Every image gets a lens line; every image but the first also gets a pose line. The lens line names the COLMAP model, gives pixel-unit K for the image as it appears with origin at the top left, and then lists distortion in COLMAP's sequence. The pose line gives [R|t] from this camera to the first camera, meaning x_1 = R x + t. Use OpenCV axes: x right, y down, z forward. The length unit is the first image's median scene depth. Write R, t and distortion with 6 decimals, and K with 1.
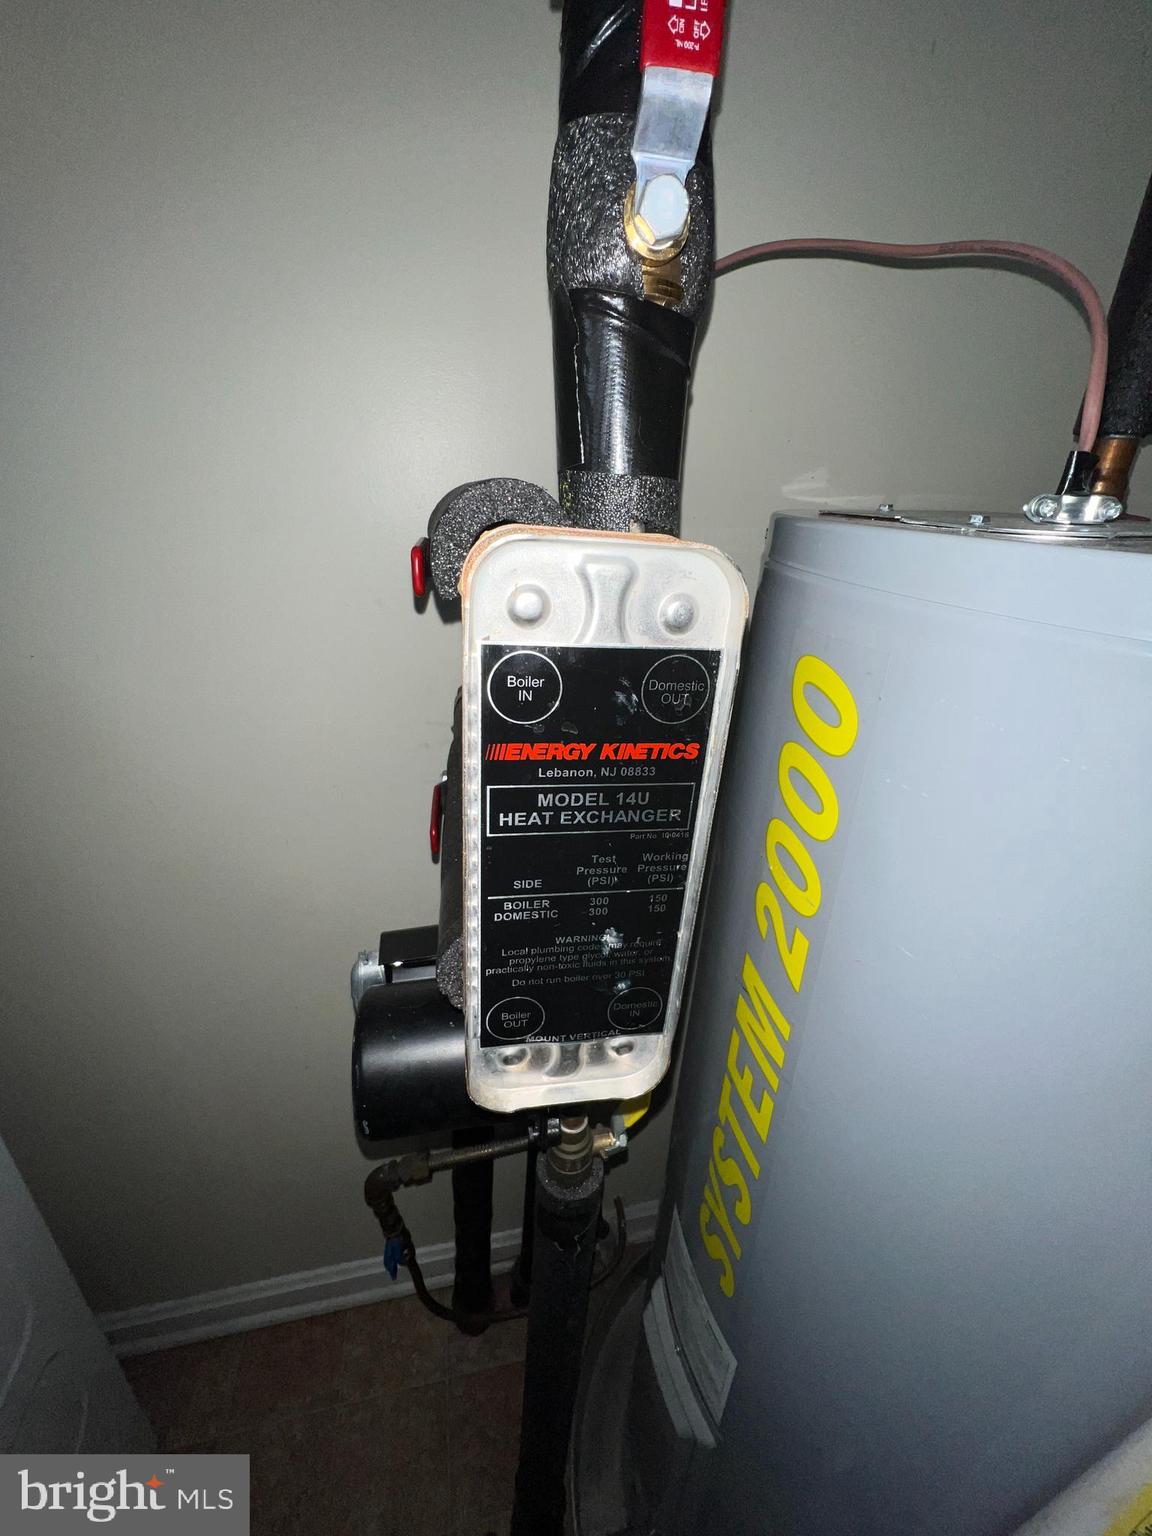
lens RADIAL K [[613.8, 0, 580.3], [0, 613.8, 771.4], [0, 0, 1]] dist [-0.005041, -0.000074]
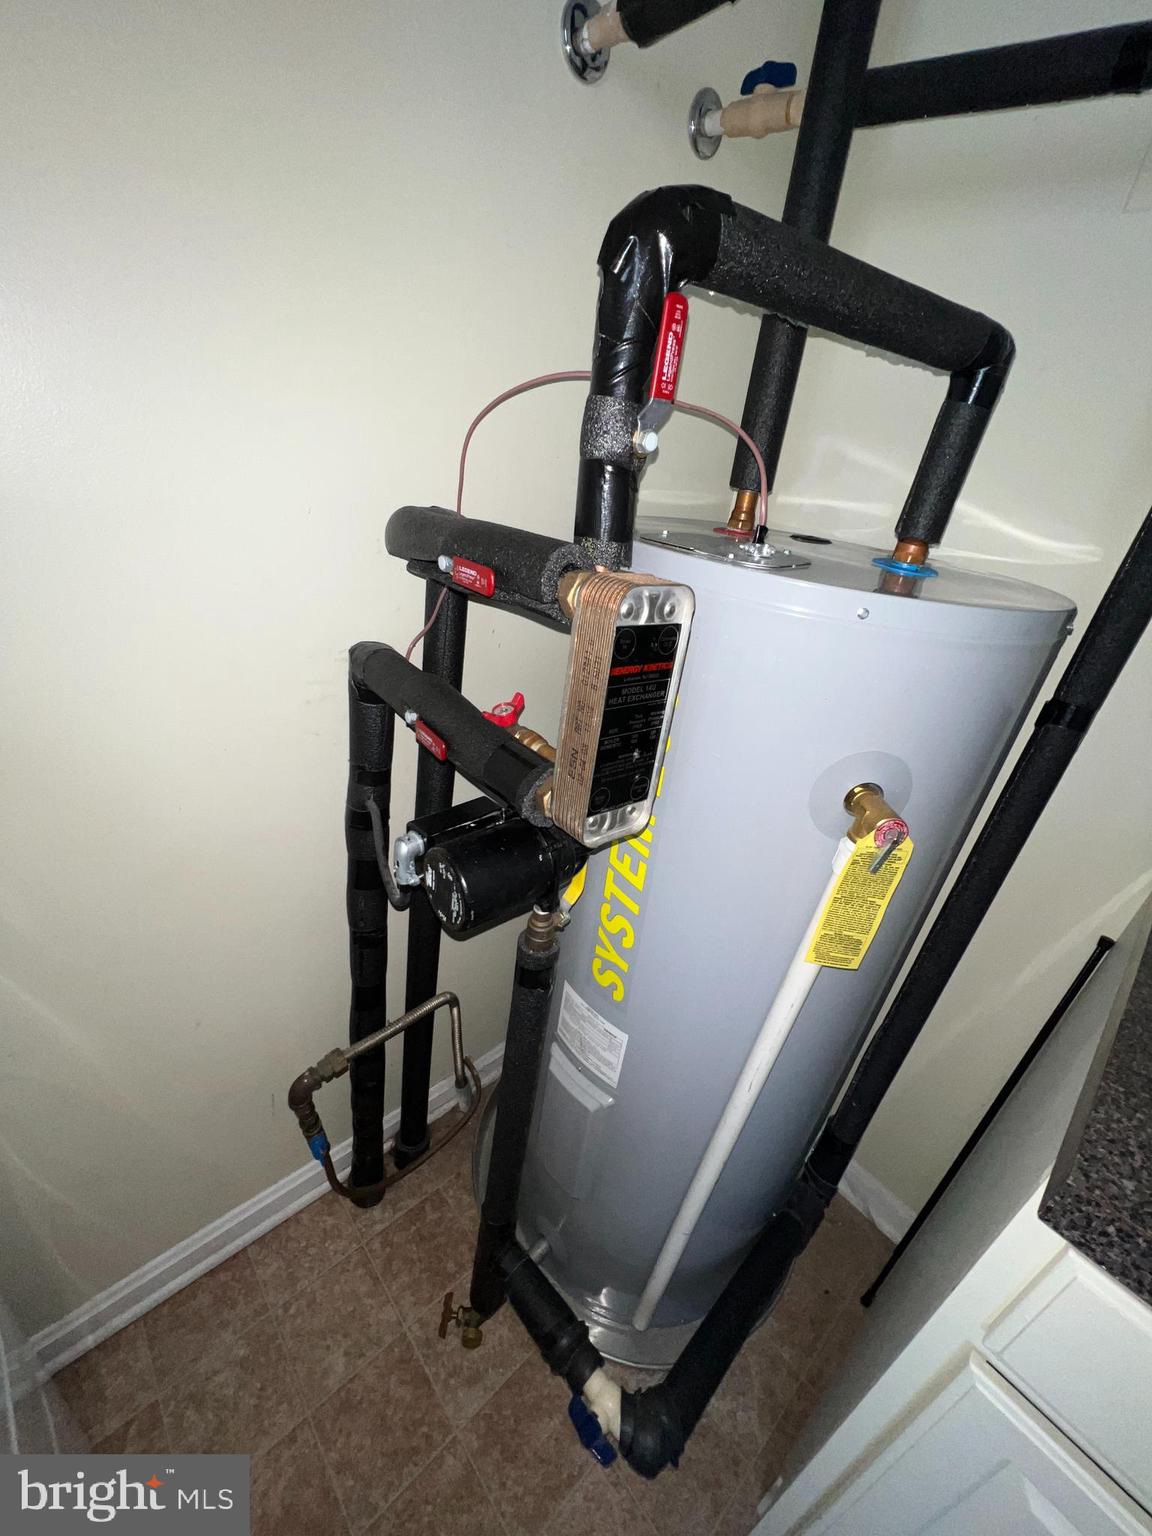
lens RADIAL K [[609.2, 0, 575.5], [0, 609.2, 770.3], [0, 0, 1]] dist [0.000268, 0.000165]
pose [[0.868561, -0.166879, 0.466641, -1.259654], [0.125814, 0.985002, 0.118075, 0.041842], [-0.479347, -0.043845, 0.876530, -0.900557]]
